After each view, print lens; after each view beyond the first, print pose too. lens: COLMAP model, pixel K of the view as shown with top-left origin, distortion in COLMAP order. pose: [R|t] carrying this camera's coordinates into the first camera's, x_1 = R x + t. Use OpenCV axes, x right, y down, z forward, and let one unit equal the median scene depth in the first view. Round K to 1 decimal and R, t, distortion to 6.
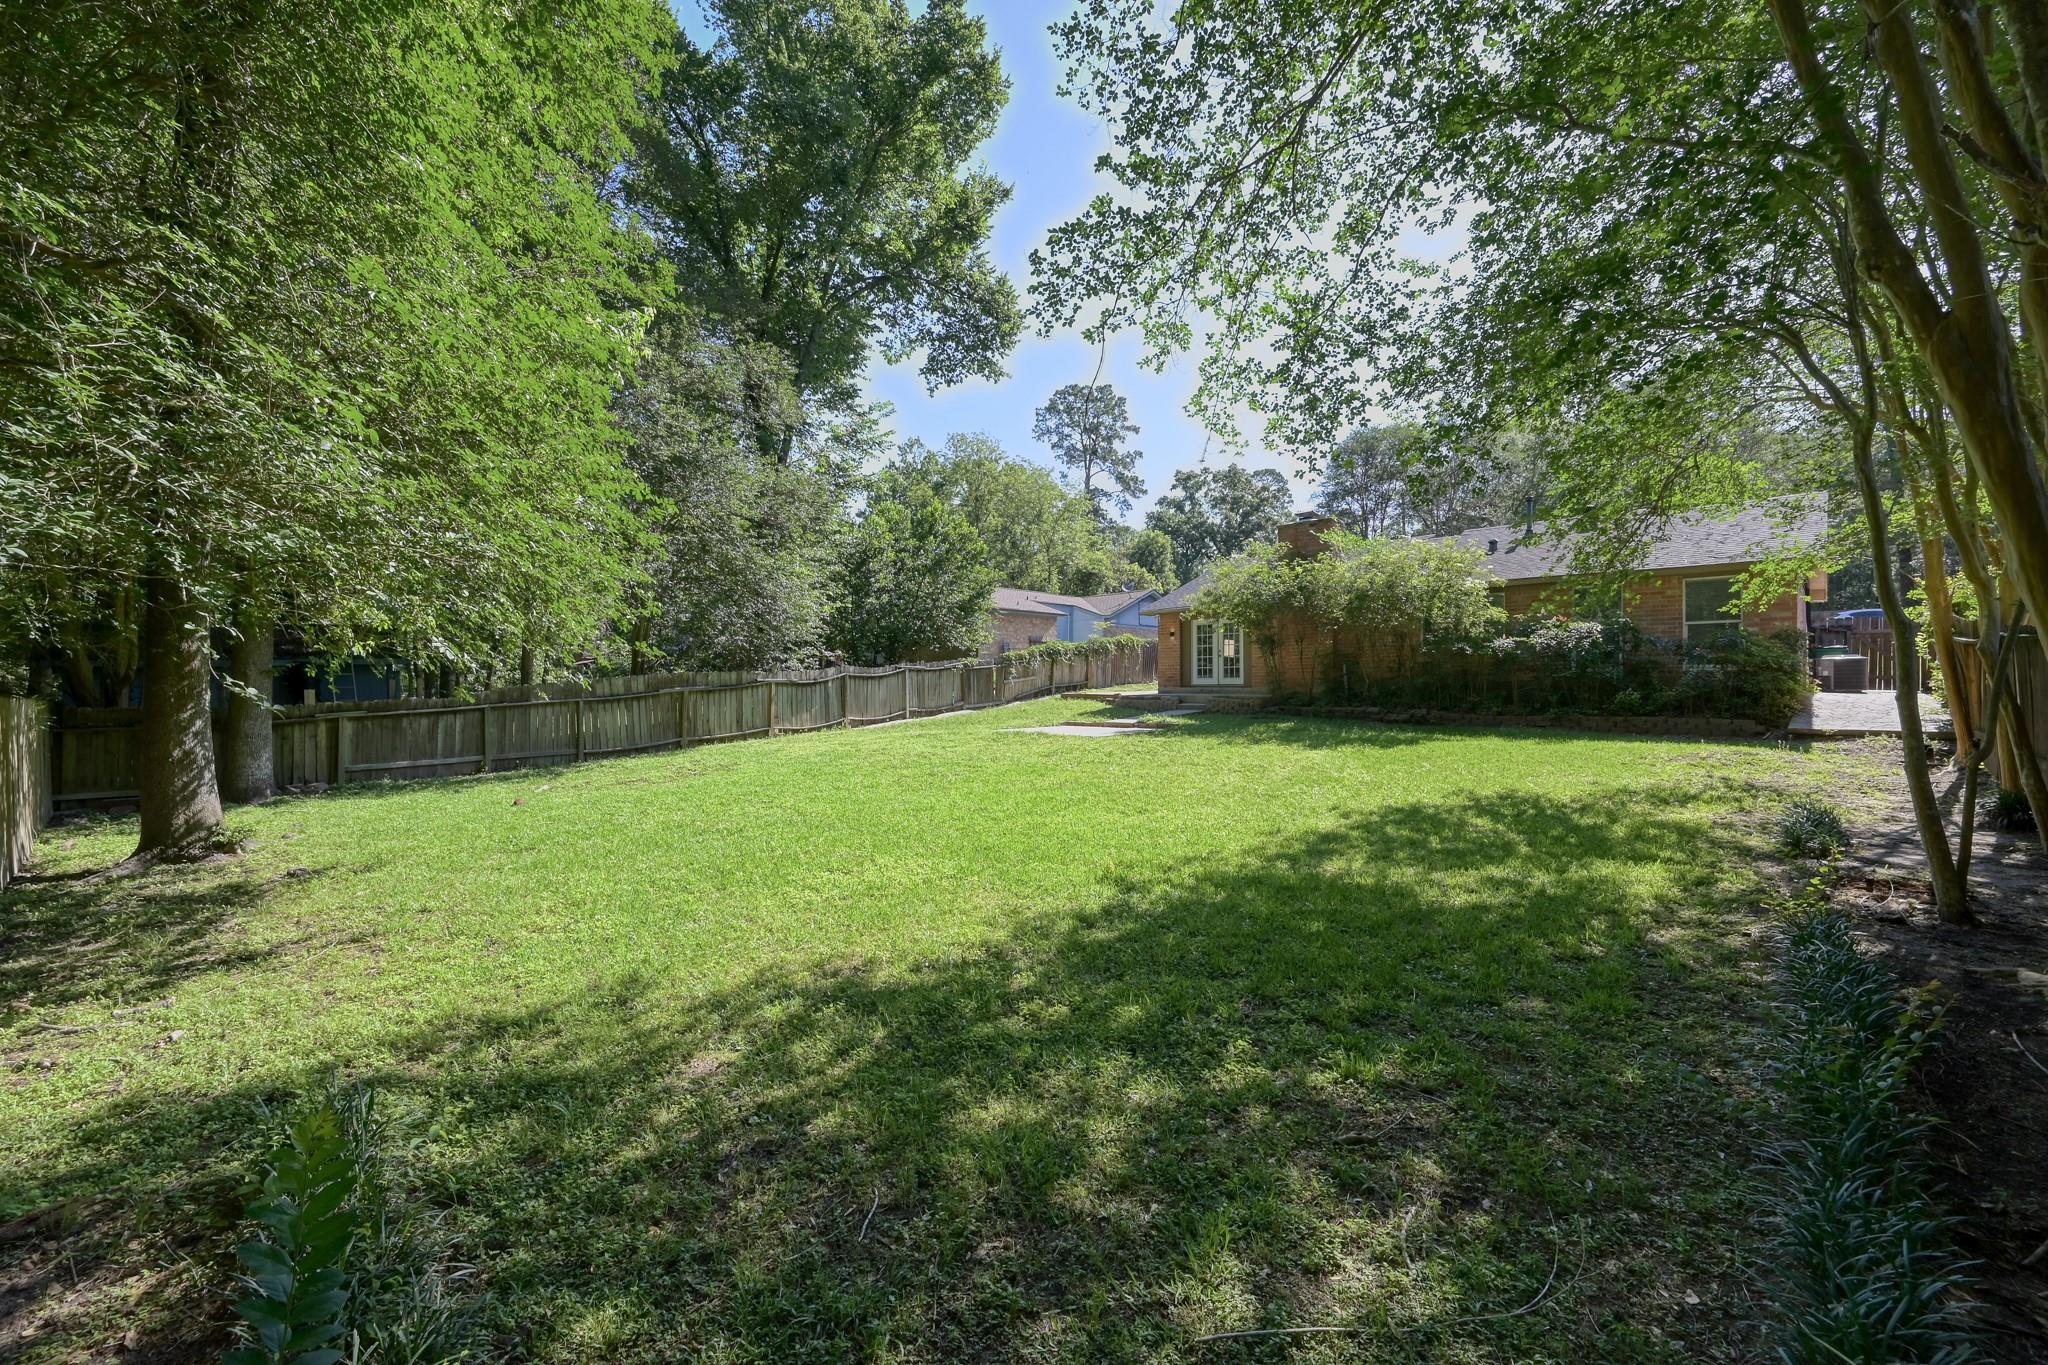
lens RADIAL K [[808.3, 0, 1027.1], [0, 808.3, 685.1], [0, 0, 1]] dist [-0.000923, -0.000218]
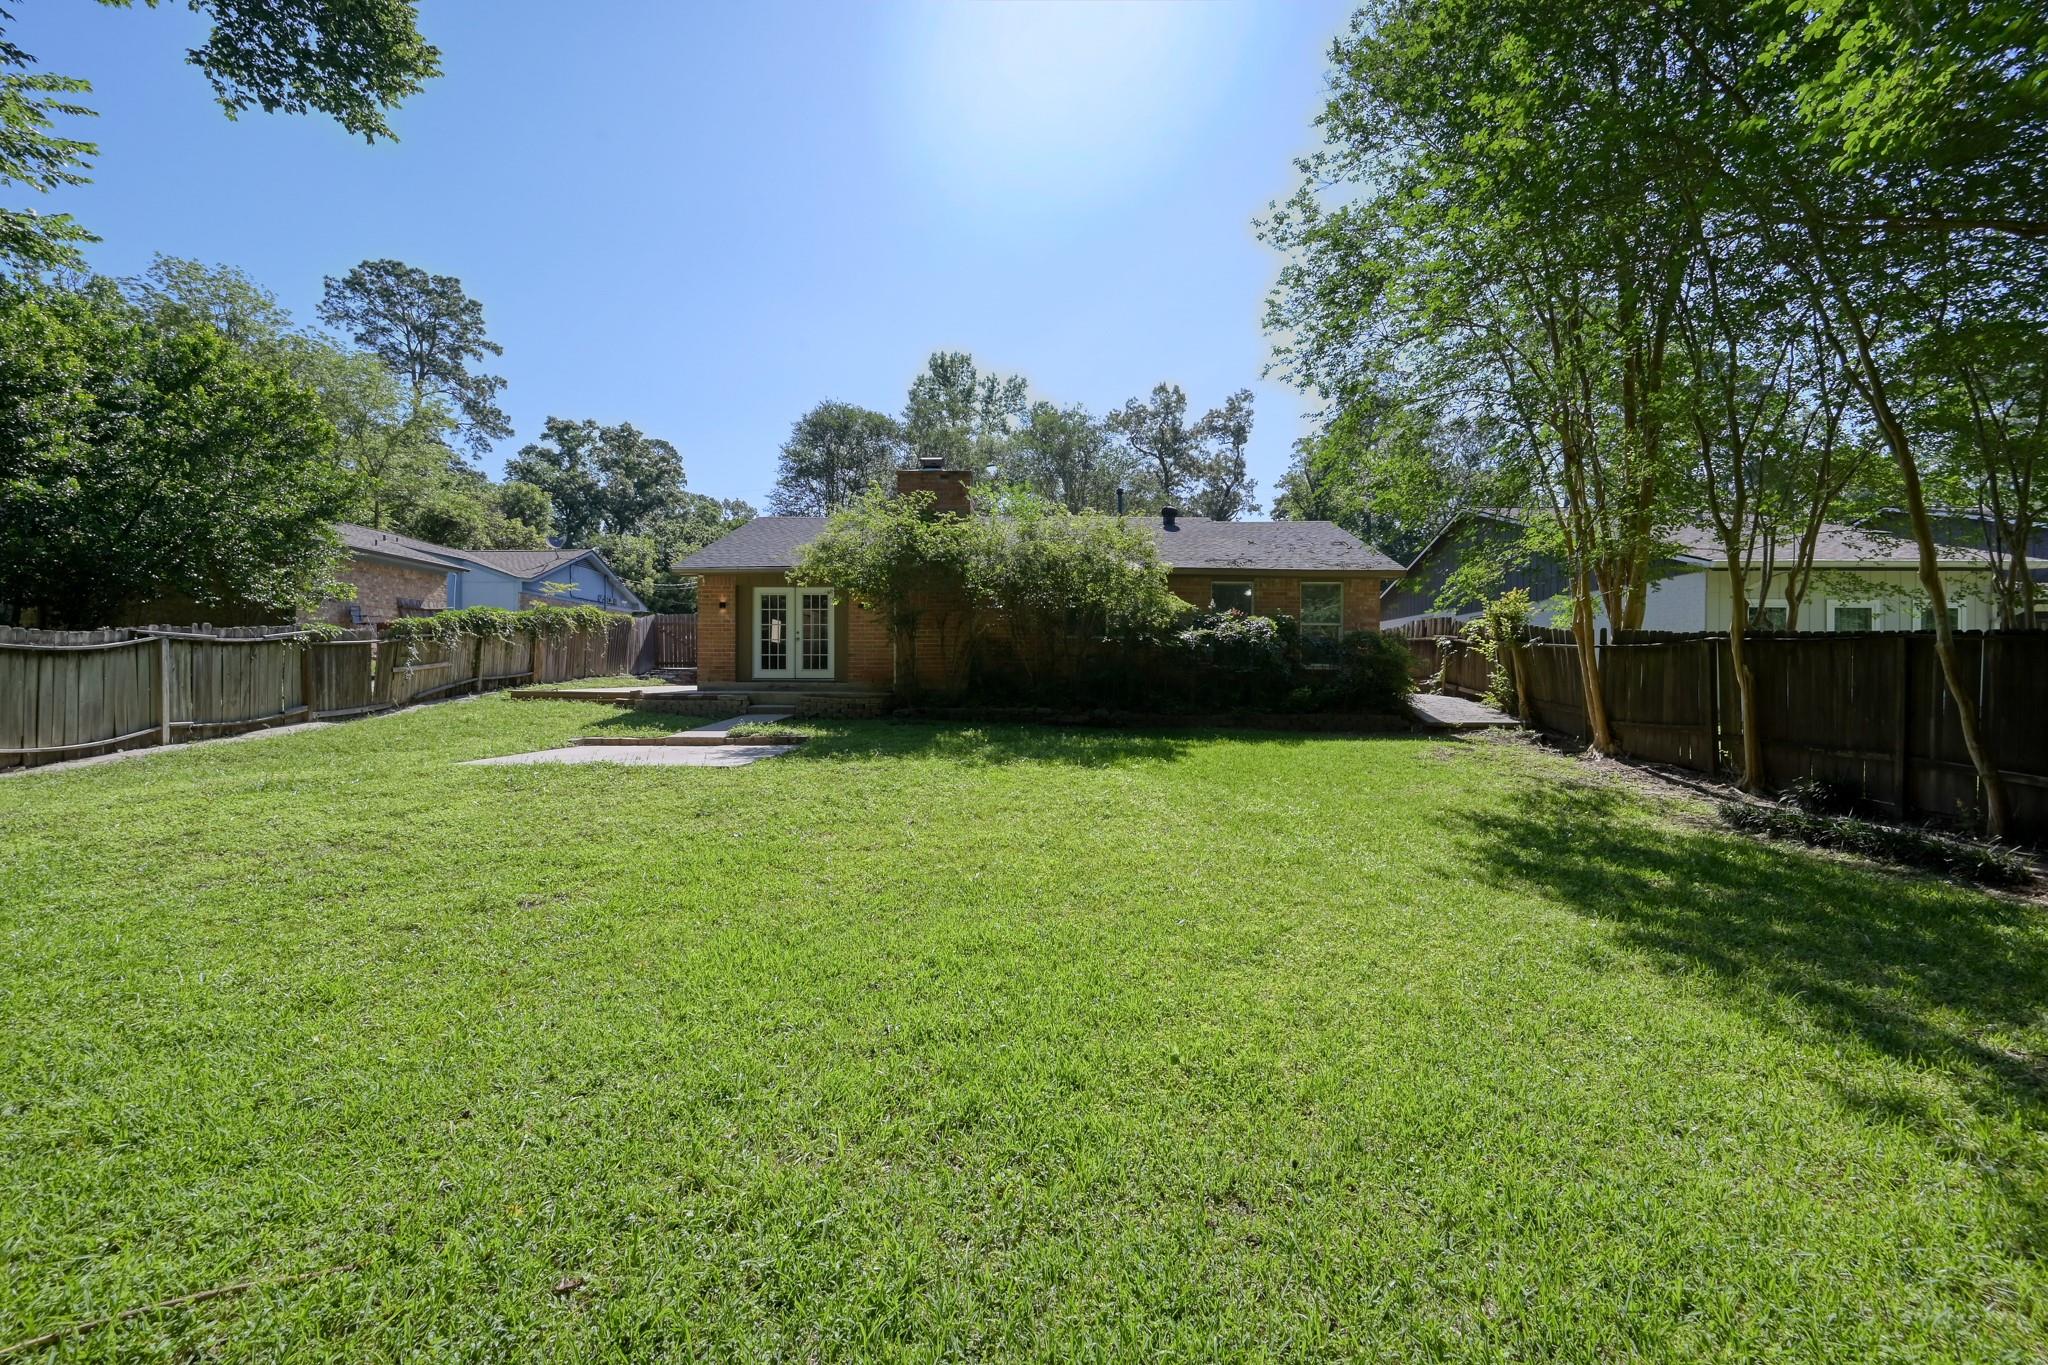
lens RADIAL K [[808.3, 0, 1027.1], [0, 808.3, 685.1], [0, 0, 1]] dist [-0.000923, -0.000218]
pose [[0.721269, 0.006426, 0.692625, -0.089117], [-0.008012, 0.999967, -0.000934, 0.003008], [-0.692609, -0.004876, 0.721297, 0.252658]]
